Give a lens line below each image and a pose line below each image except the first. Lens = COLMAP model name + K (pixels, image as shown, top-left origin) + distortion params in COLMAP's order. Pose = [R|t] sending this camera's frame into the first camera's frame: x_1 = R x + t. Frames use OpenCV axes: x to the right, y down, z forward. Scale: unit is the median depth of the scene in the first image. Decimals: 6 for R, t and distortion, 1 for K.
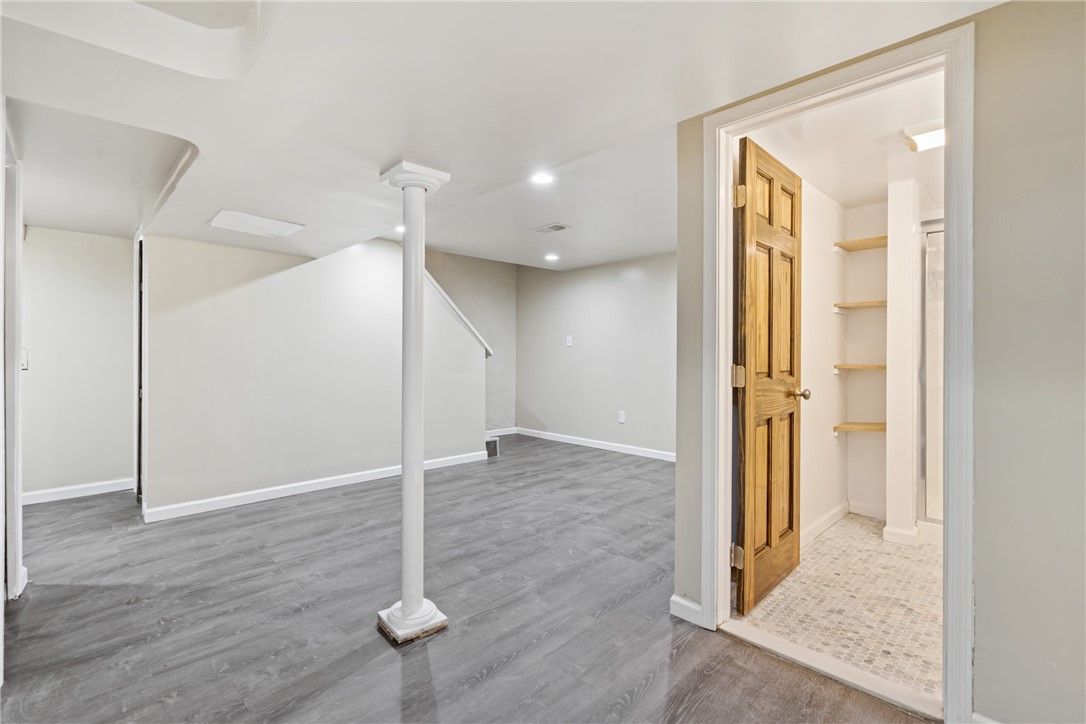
lens RADIAL K [[491.0, 0, 545.4], [0, 491.0, 356.9], [0, 0, 1]] dist [0.001176, 0.000299]
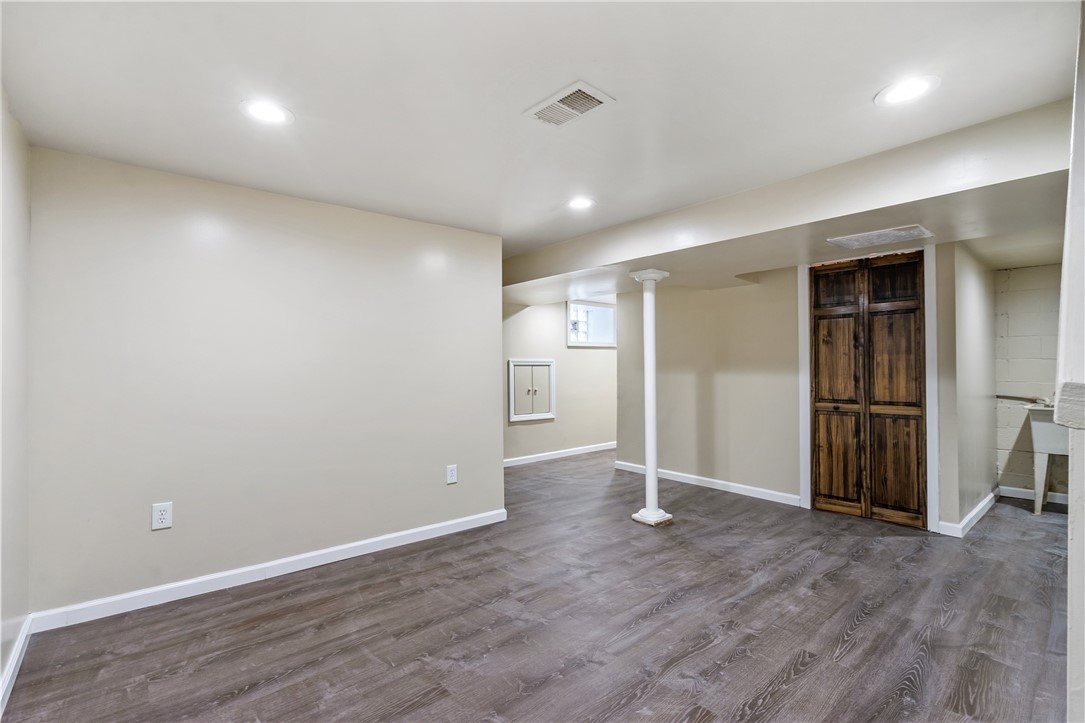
lens RADIAL K [[490.6, 0, 540.1], [0, 490.6, 358.8], [0, 0, 1]] dist [0.001176, 0.000299]
pose [[-0.997449, 0.004526, 0.071235, 0.005879], [0.004282, 0.999984, -0.003580, -0.030389], [-0.071250, -0.003266, -0.997453, 1.942506]]
